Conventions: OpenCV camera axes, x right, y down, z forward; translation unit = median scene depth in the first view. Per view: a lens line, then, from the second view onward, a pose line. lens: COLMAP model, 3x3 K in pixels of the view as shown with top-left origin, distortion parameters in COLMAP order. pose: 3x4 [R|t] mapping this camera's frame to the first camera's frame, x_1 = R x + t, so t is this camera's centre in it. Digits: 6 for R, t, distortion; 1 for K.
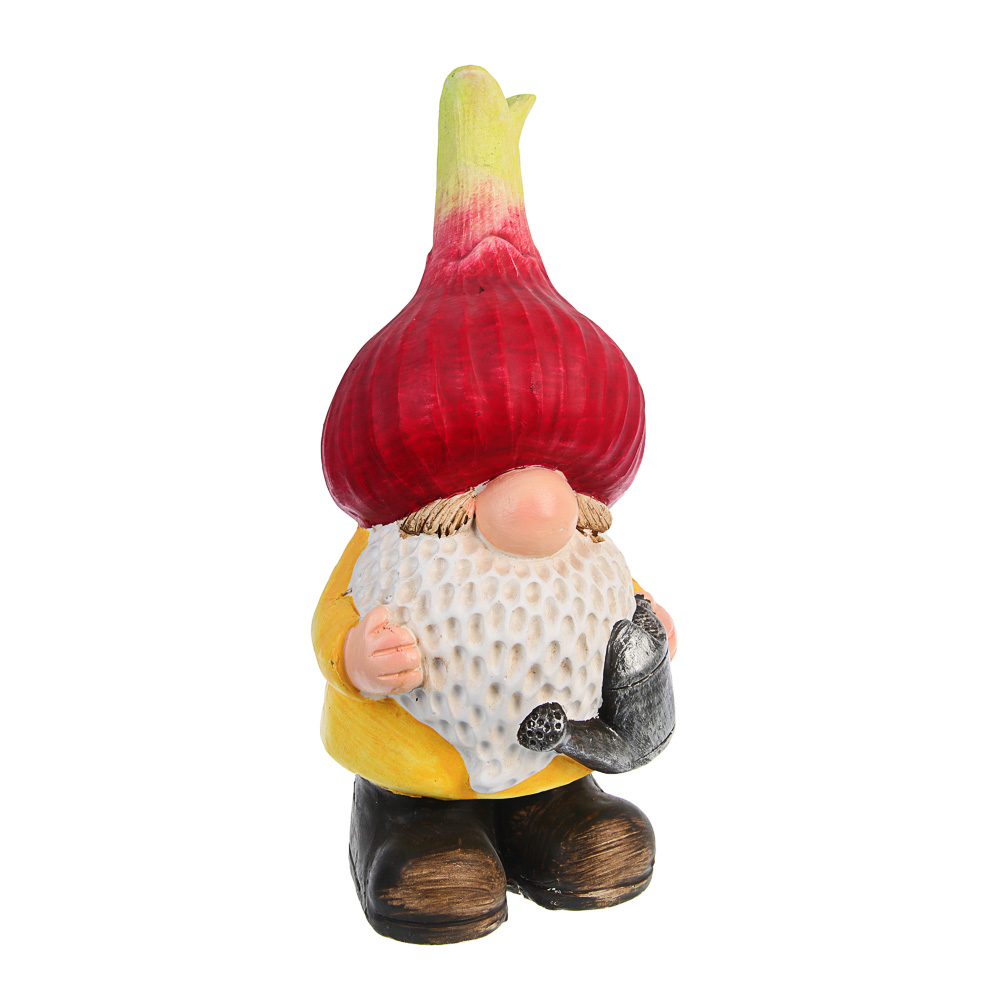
lens RADIAL K [[2616.8, 0, 498.8], [0, 2616.8, 497.5], [0, 0, 1]] dist [0.309775, 0.000000]
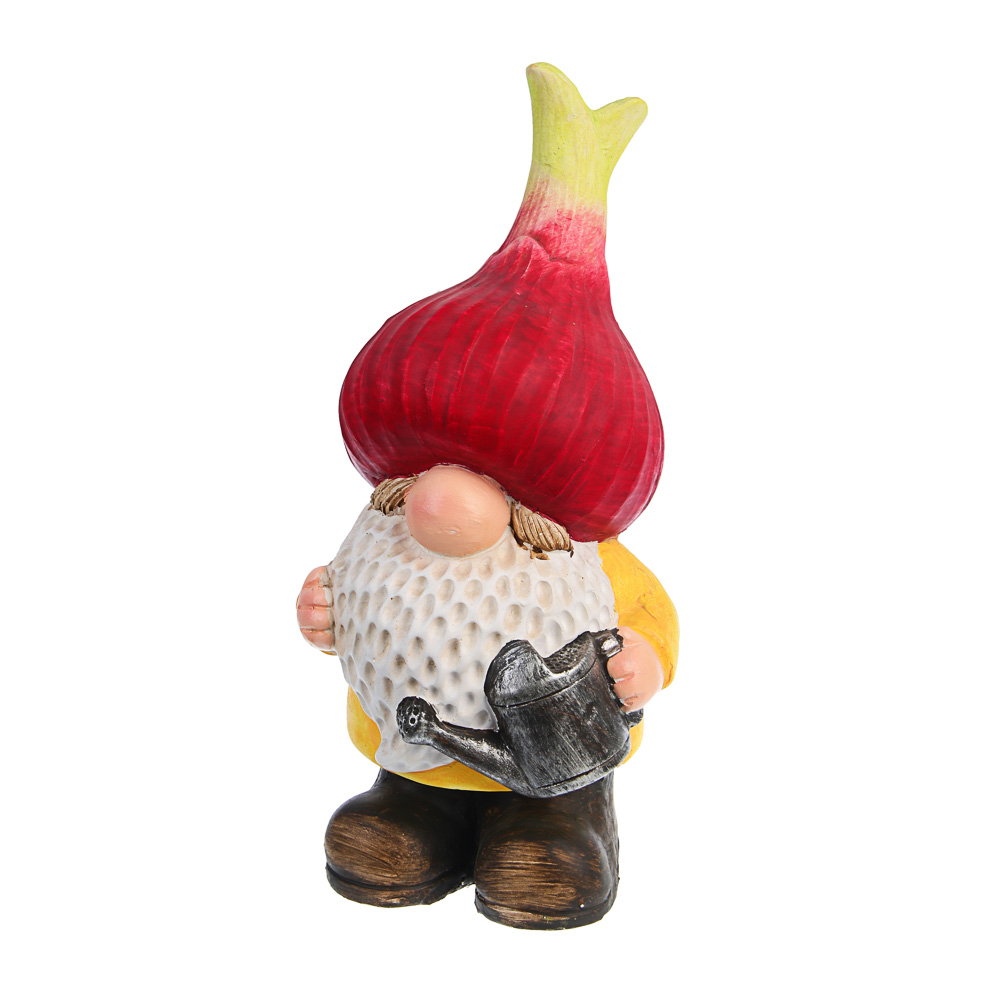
lens RADIAL K [[2616.8, 0, 499.1], [0, 2616.8, 500.8], [0, 0, 1]] dist [0.309775, 0.000000]
pose [[0.618848, 0.200608, -0.759462, 0.776044], [-0.182748, 0.977079, 0.109178, -0.109419], [0.763957, 0.071226, 0.641324, 0.366238]]
